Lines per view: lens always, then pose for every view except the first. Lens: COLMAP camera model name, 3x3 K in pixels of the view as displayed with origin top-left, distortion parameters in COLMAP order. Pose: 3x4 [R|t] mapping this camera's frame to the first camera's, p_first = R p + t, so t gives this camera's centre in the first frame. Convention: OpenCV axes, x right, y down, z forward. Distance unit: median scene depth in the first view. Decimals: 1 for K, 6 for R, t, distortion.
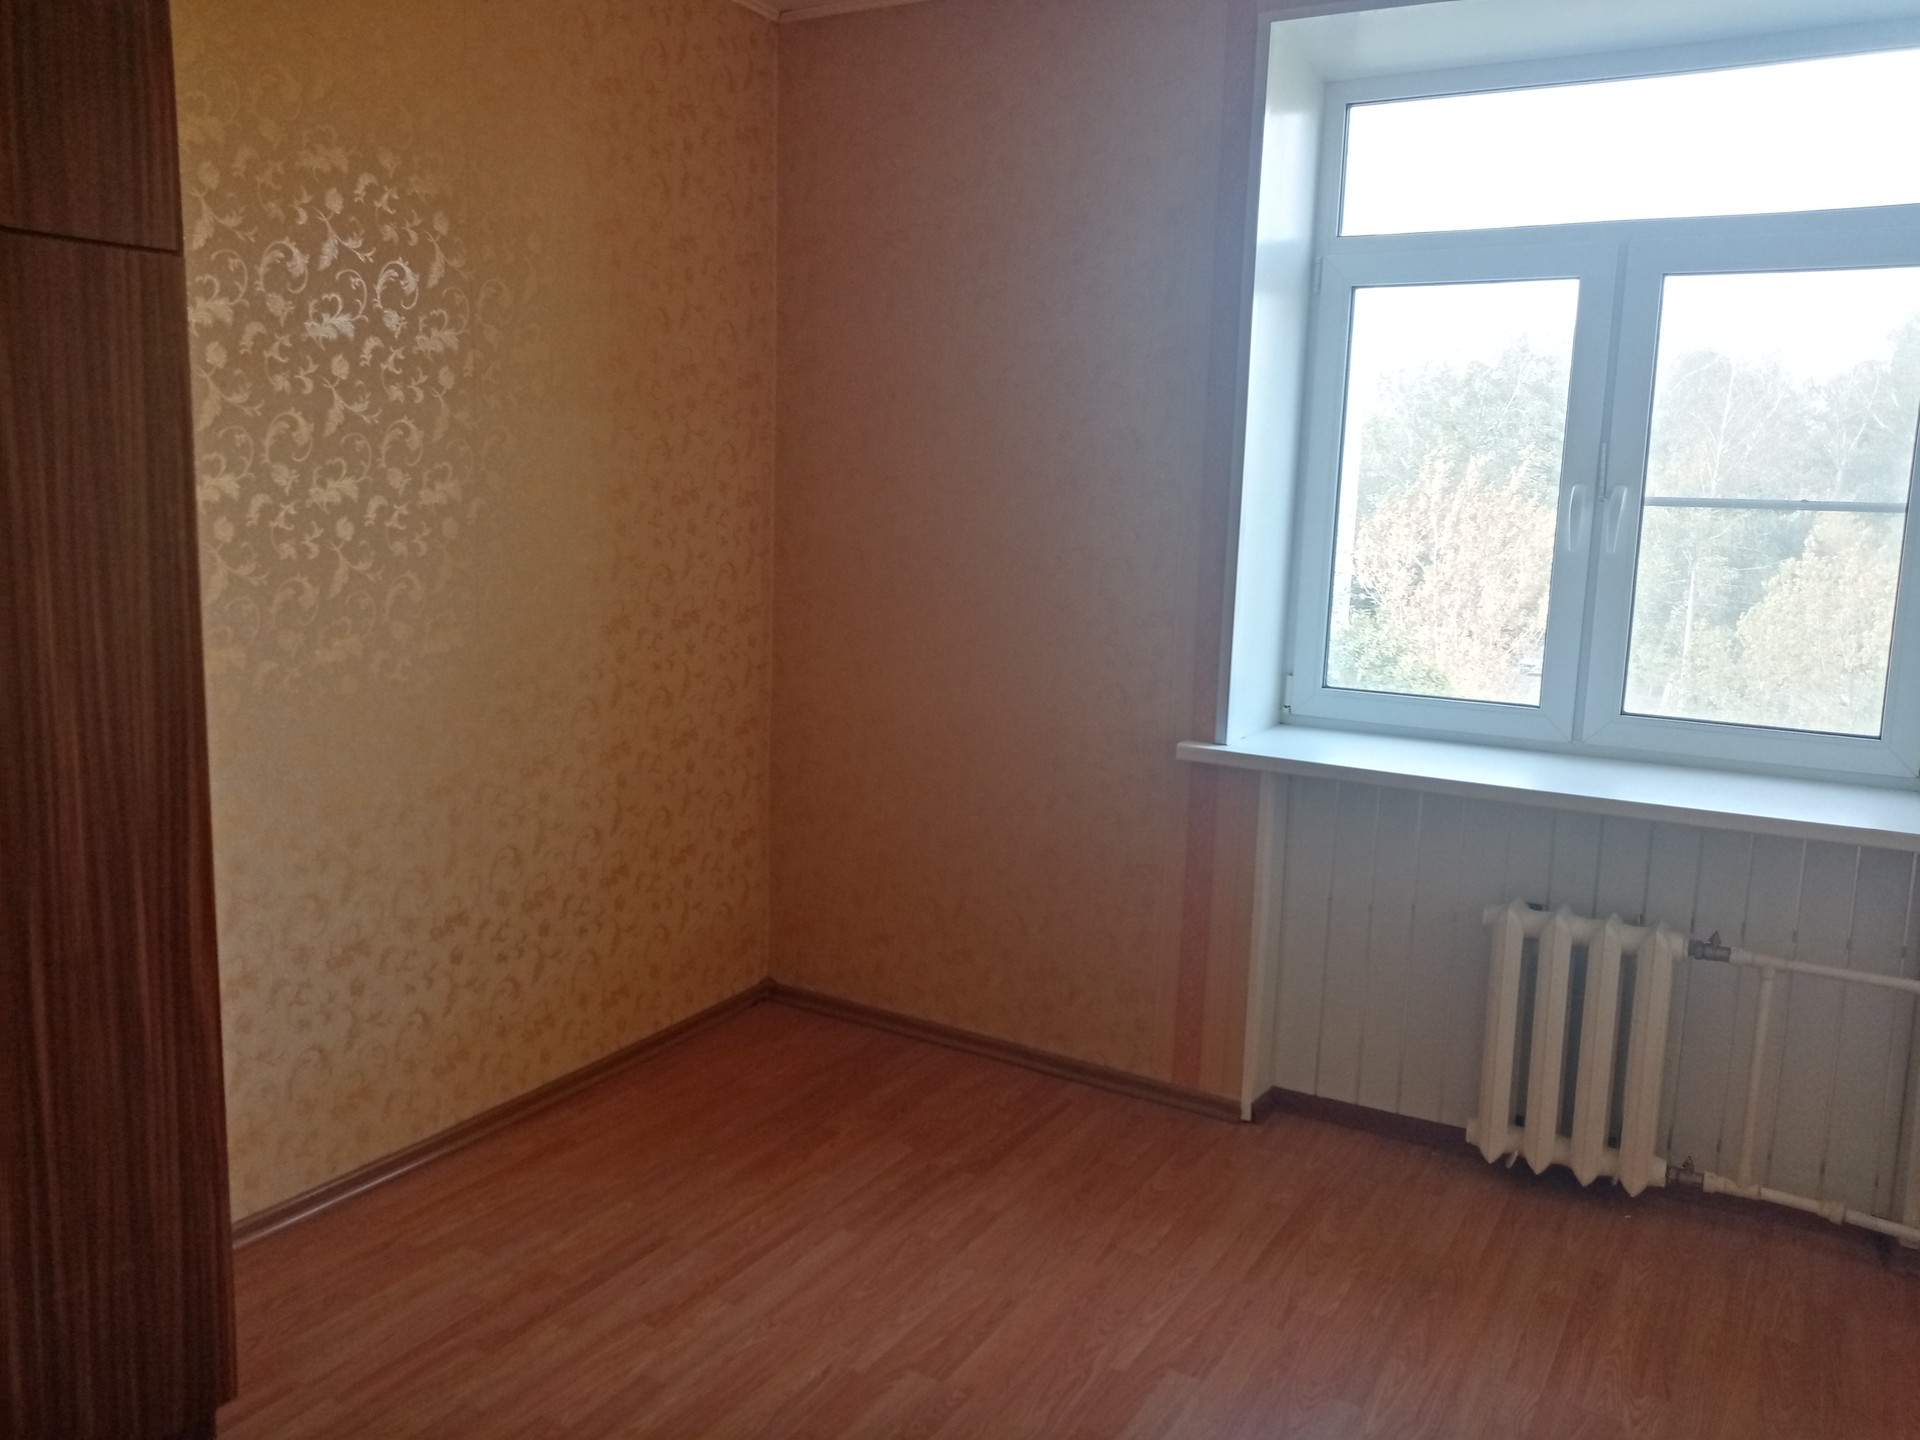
lens RADIAL K [[1544.1, 0, 960.4], [0, 1544.1, 719.3], [0, 0, 1]] dist [-0.009130, 0.000216]
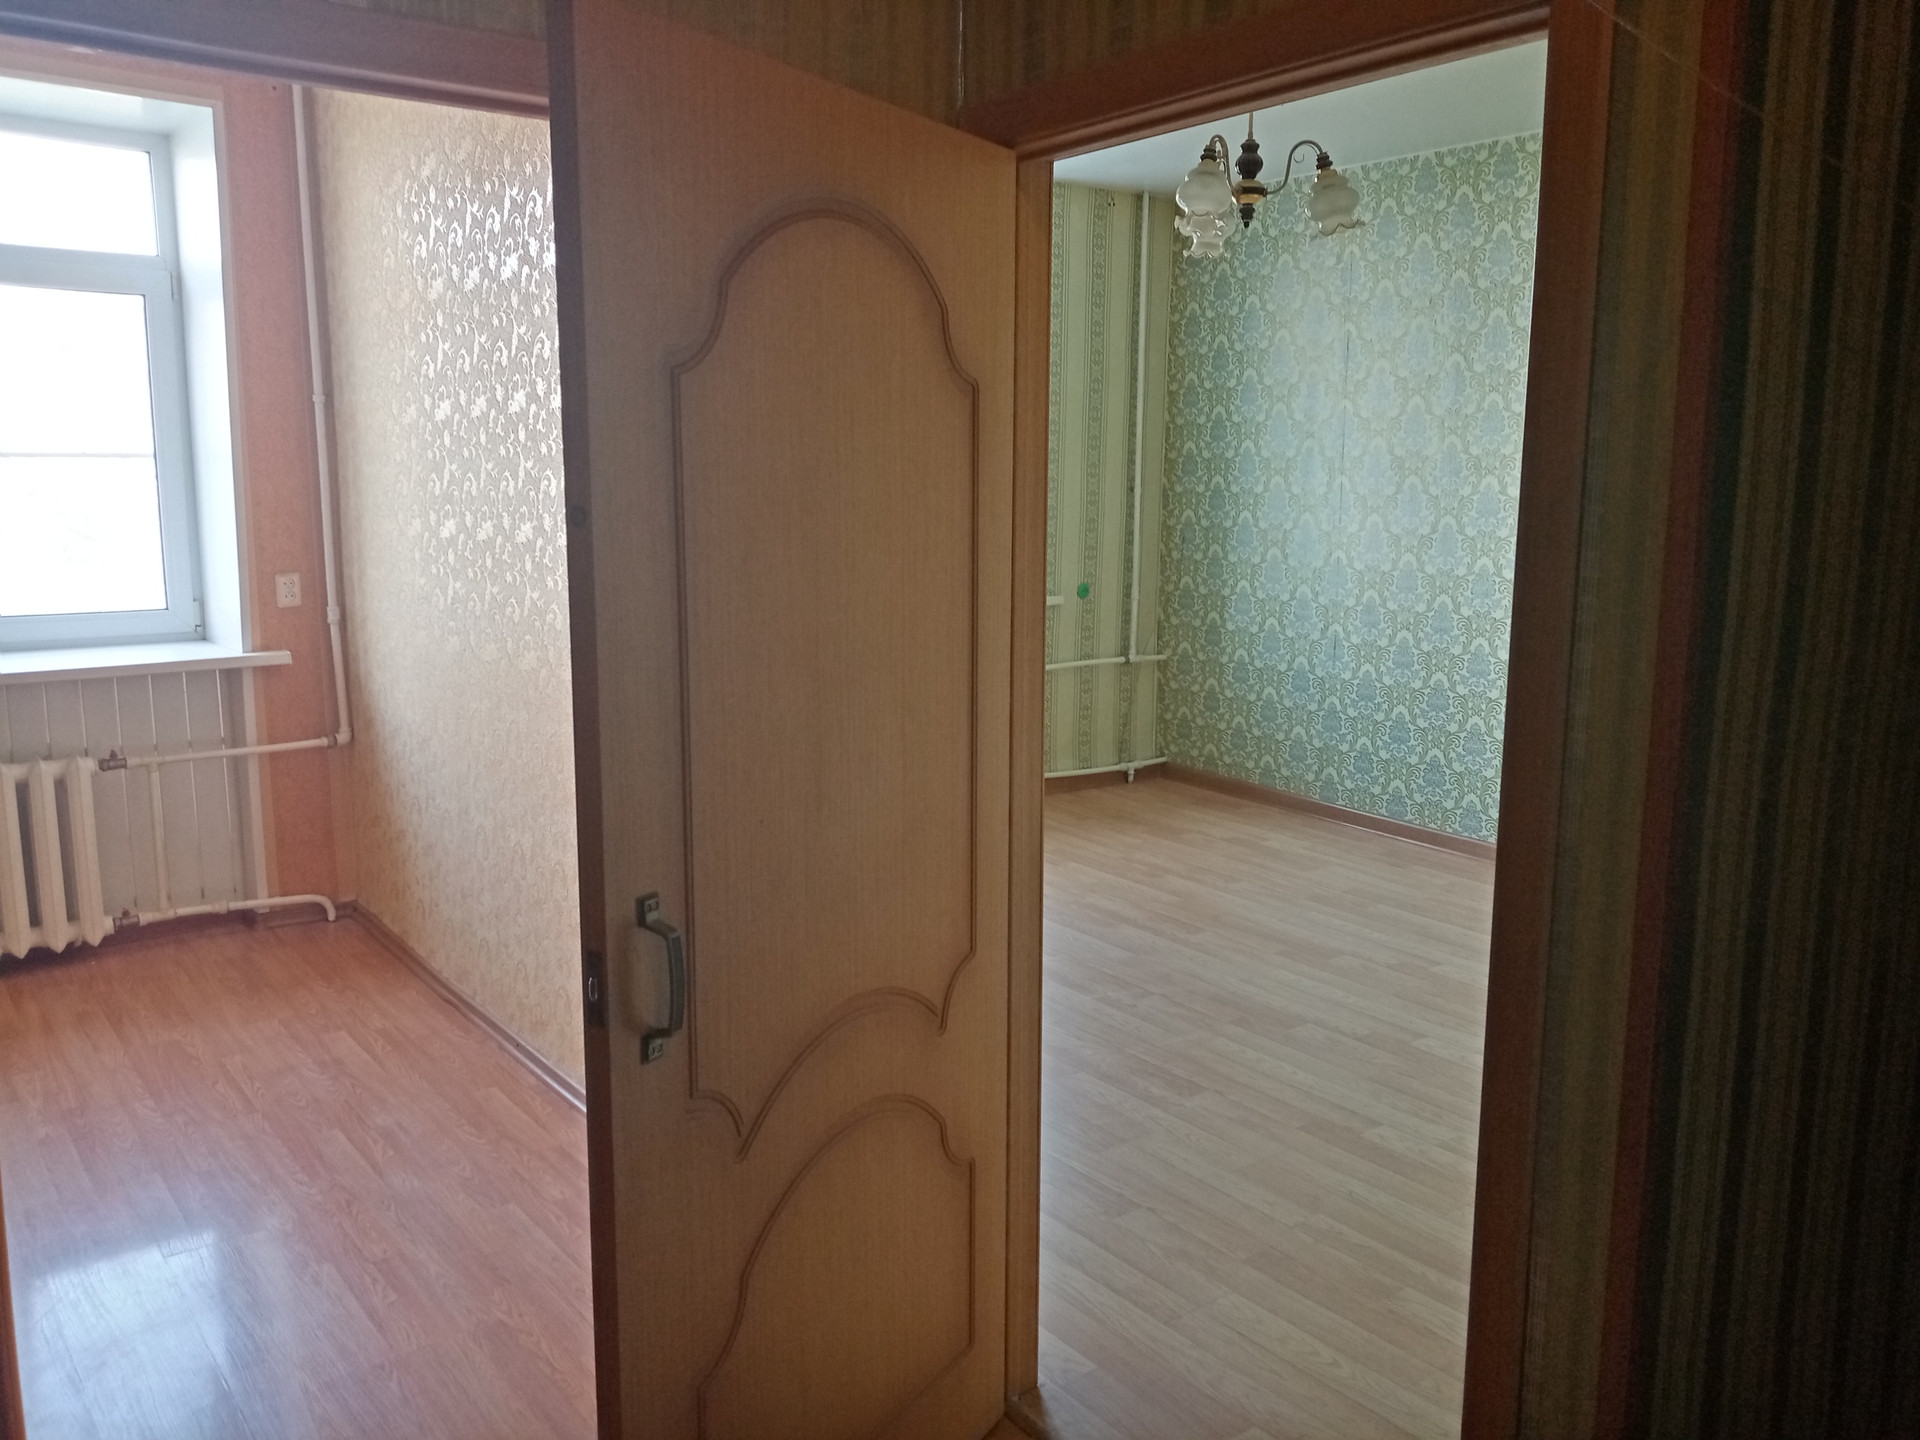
lens RADIAL K [[1544.1, 0, 960.2], [0, 1544.1, 717.4], [0, 0, 1]] dist [-0.009130, 0.000216]
pose [[0.372073, -0.181662, 0.910253, -0.543346], [0.162009, 0.978318, 0.129024, 0.047162], [-0.913956, 0.099463, 0.393436, -0.329380]]
